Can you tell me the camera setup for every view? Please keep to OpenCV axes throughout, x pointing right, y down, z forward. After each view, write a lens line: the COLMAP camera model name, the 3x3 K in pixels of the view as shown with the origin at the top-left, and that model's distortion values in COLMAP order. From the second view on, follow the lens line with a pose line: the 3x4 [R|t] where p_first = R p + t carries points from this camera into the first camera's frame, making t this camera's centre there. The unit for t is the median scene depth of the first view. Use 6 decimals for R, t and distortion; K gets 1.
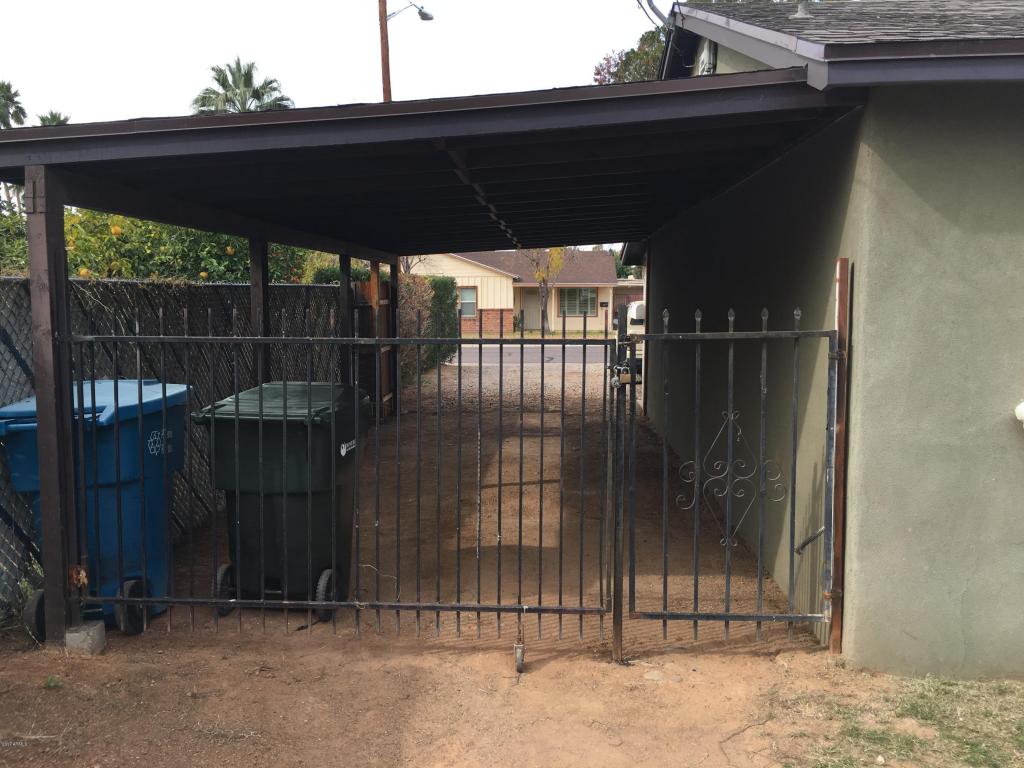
lens RADIAL K [[871.2, 0, 509.6], [0, 871.2, 379.3], [0, 0, 1]] dist [0.086641, -0.105699]
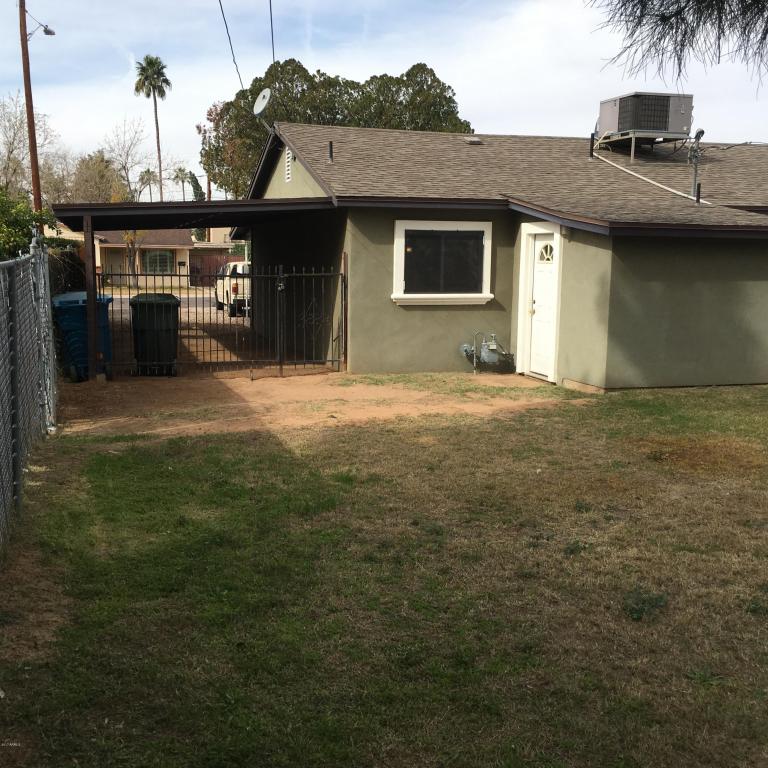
lens RADIAL K [[884.3, 0, 381.5], [0, 884.3, 376.1], [0, 0, 1]] dist [0.091274, -0.021807]
pose [[0.935469, -0.036308, 0.351538, -0.680195], [0.022373, 0.998797, 0.043625, 0.187579], [-0.352699, -0.032945, 0.935157, -2.178410]]
